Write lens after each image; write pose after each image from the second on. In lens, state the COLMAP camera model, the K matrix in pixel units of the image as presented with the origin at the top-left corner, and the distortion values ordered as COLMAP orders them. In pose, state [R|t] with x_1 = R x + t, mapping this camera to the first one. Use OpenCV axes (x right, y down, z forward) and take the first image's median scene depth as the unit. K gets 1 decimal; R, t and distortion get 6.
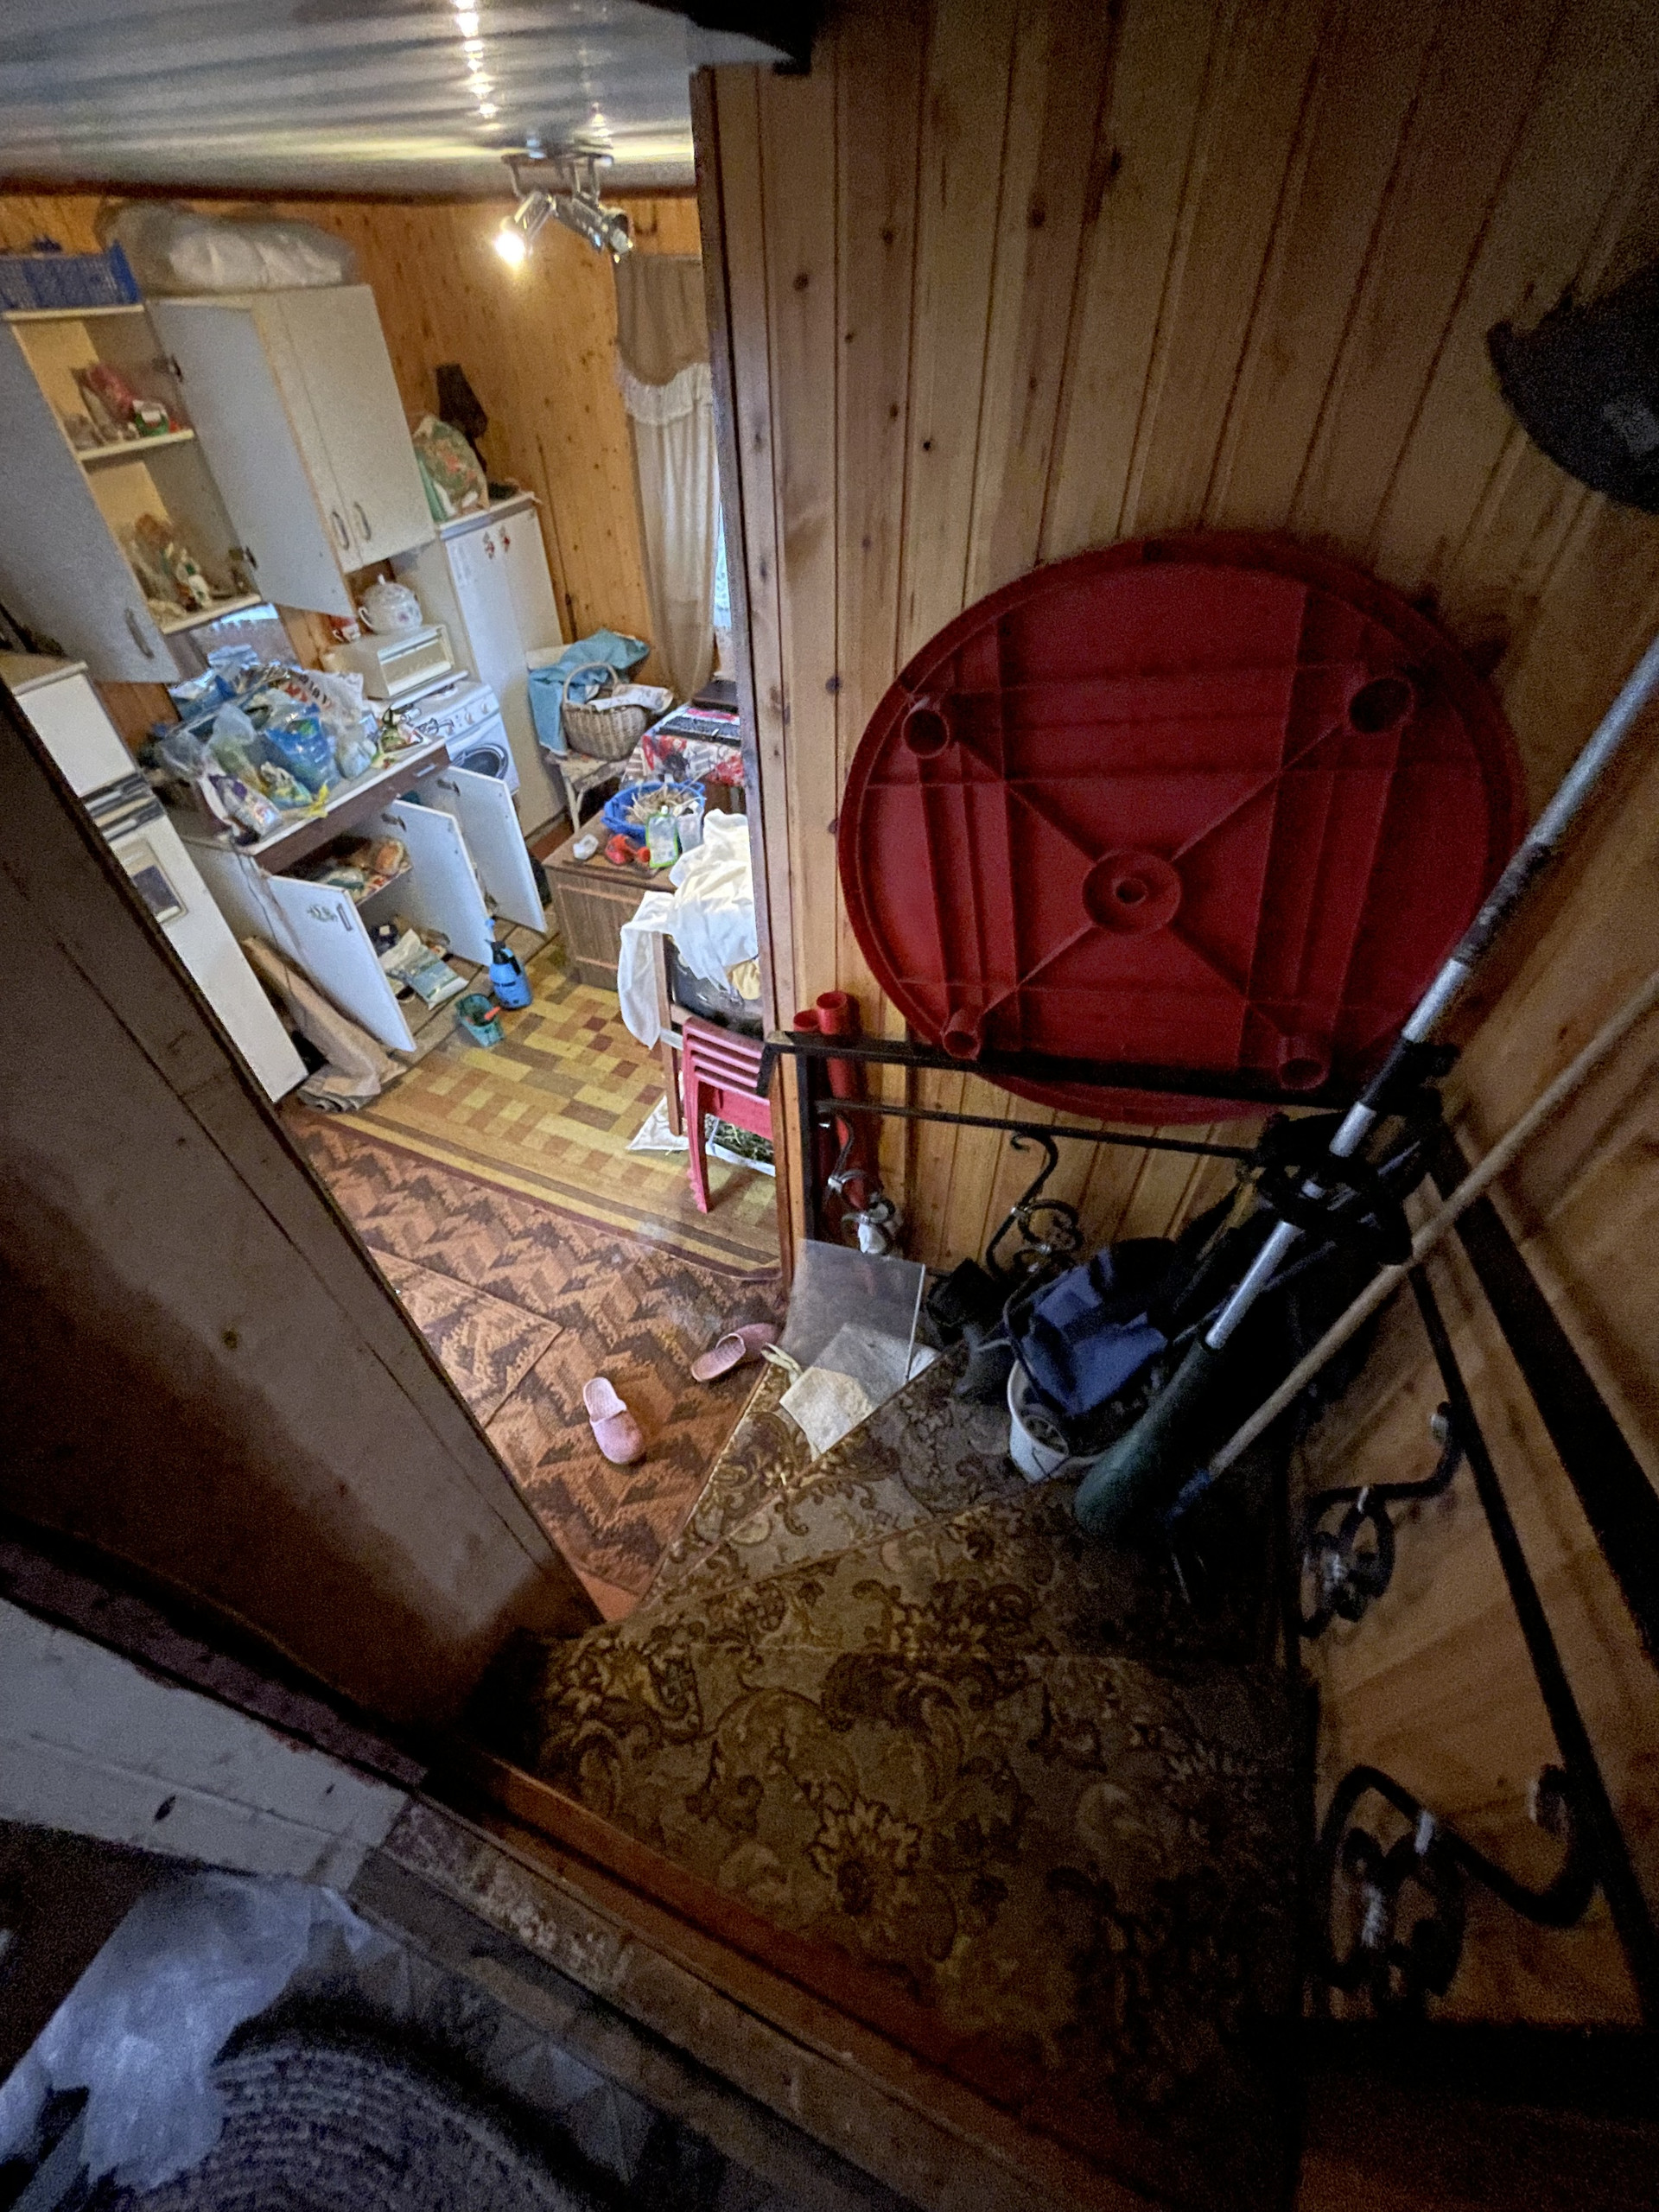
lens RADIAL K [[892.6, 0, 826.5], [0, 892.6, 1102.4], [0, 0, 1]] dist [-0.000800, -0.000069]
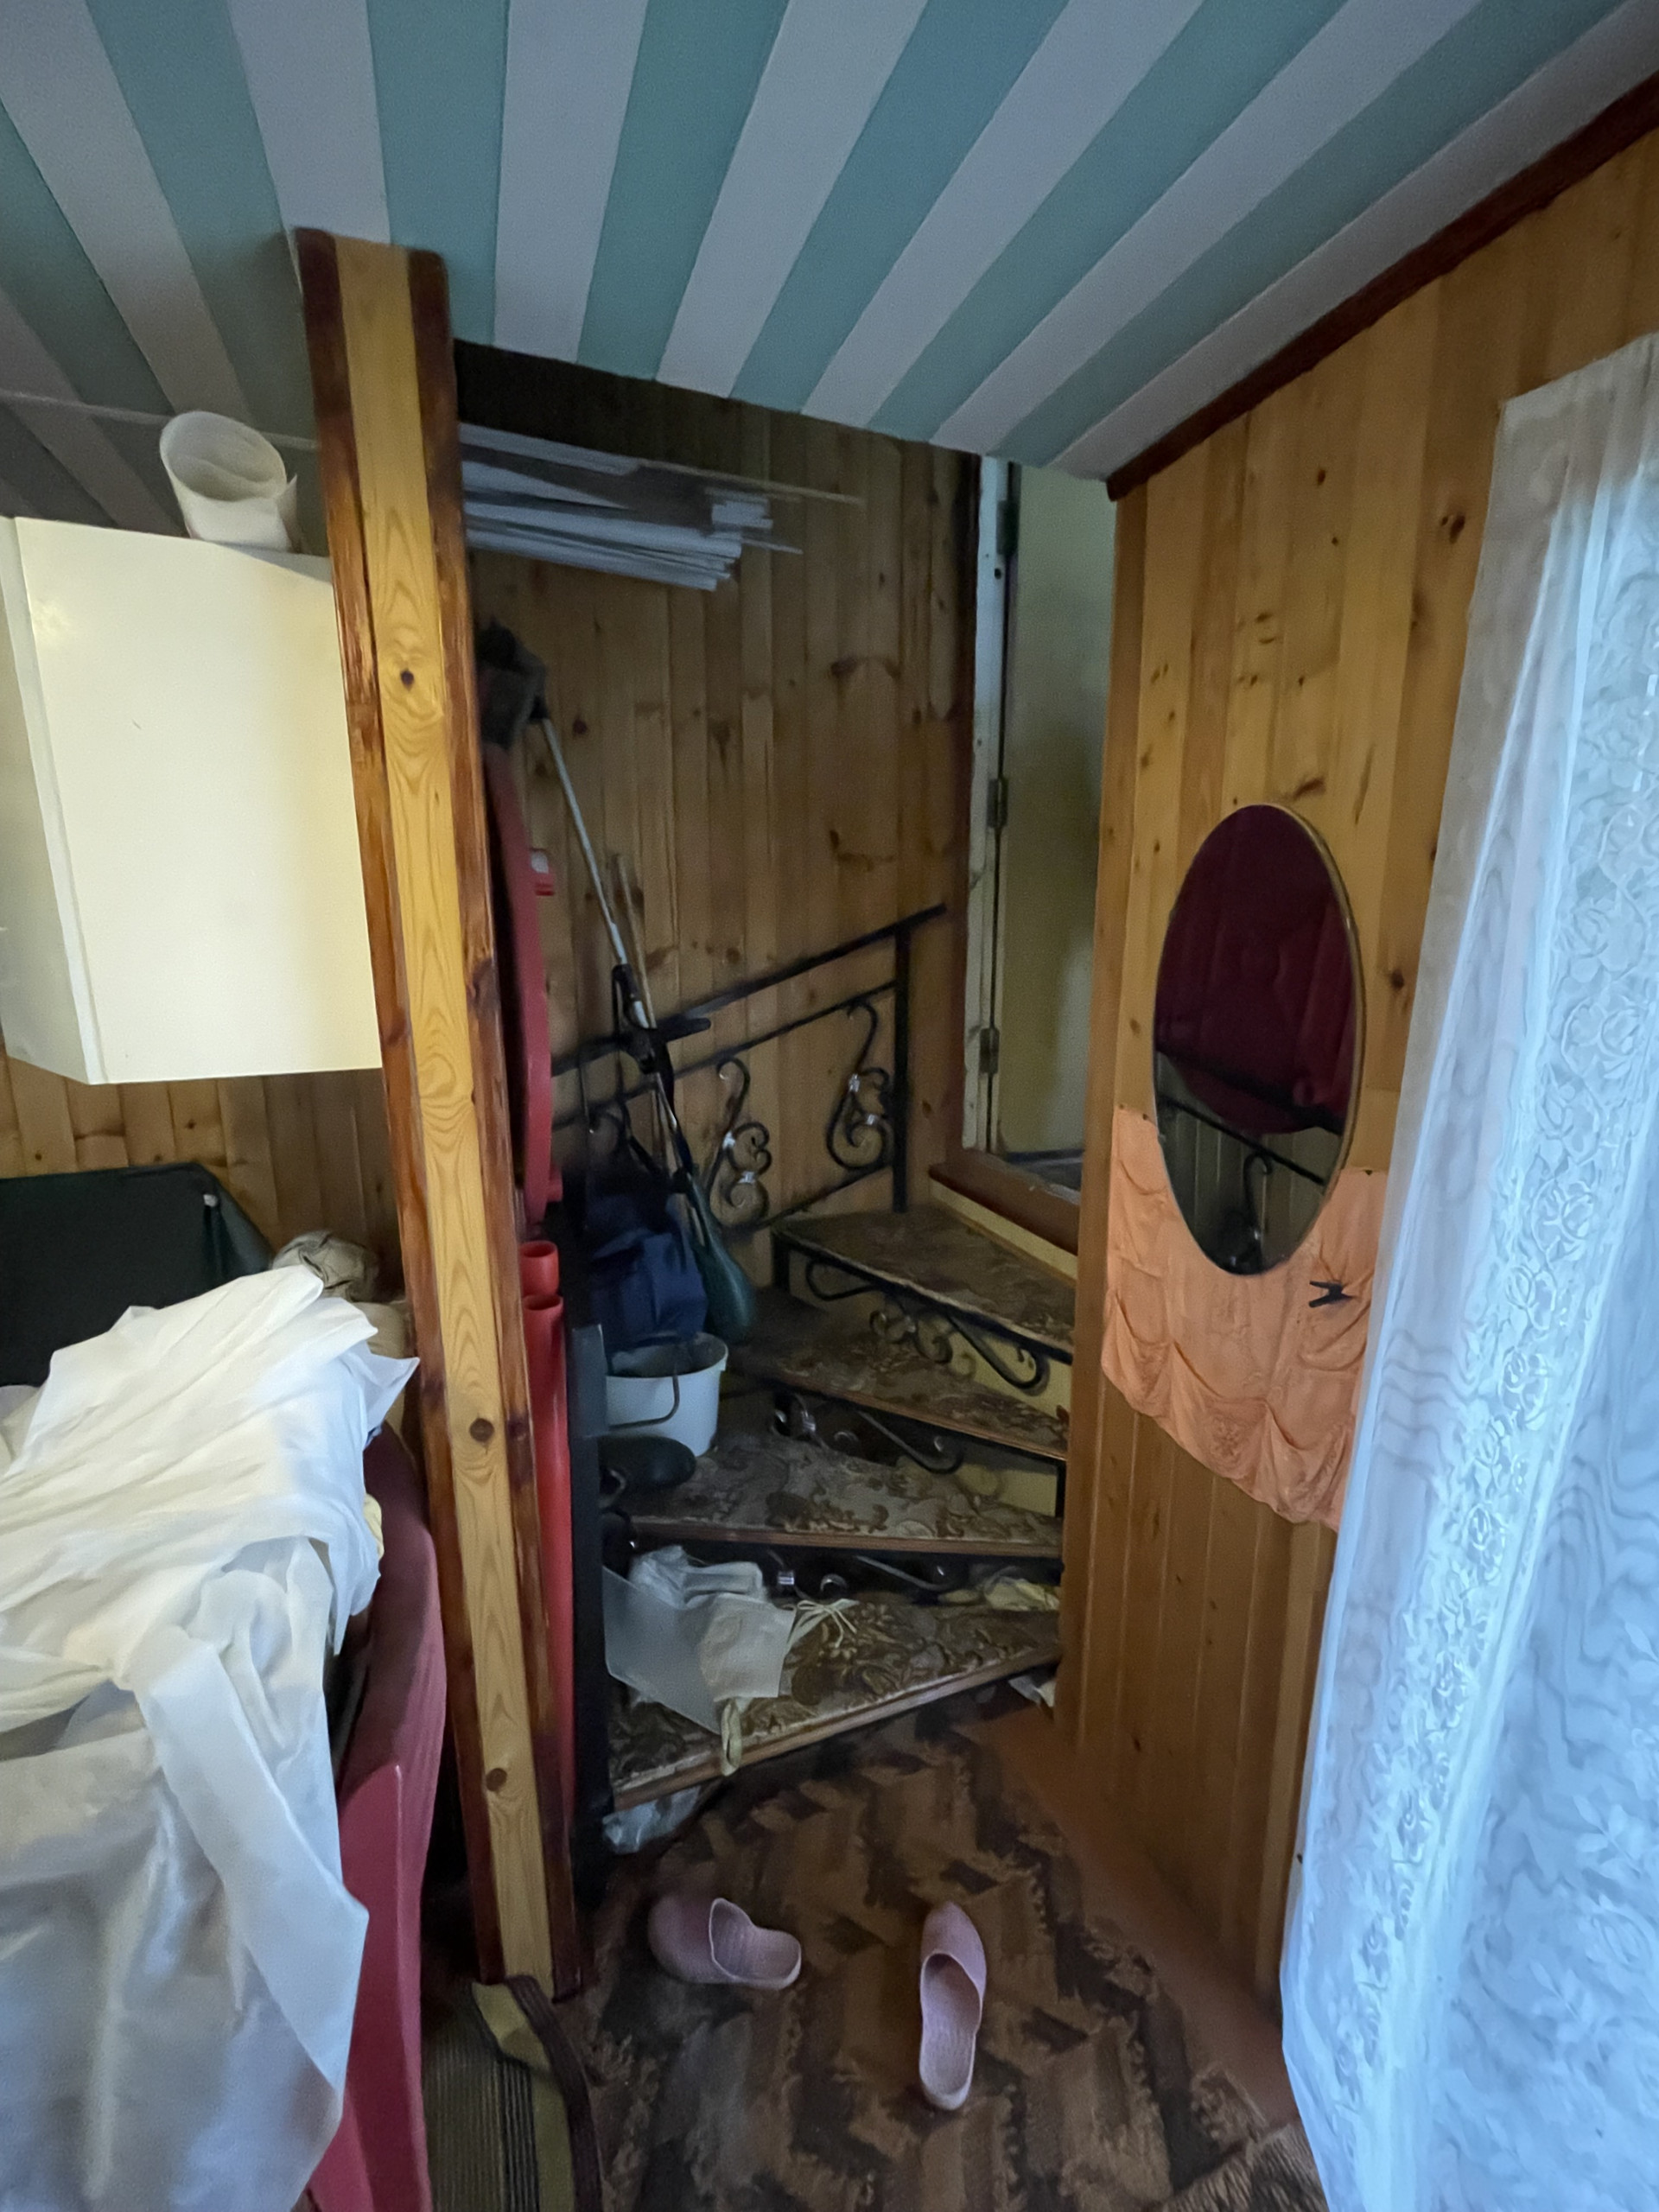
lens RADIAL K [[892.6, 0, 825.3], [0, 892.6, 1100.7], [0, 0, 1]] dist [-0.000800, -0.000069]
pose [[-0.707699, -0.123195, 0.695690, -0.594063], [0.505658, 0.599381, 0.620526, -0.470351], [-0.493429, 0.790927, -0.361887, 0.891659]]
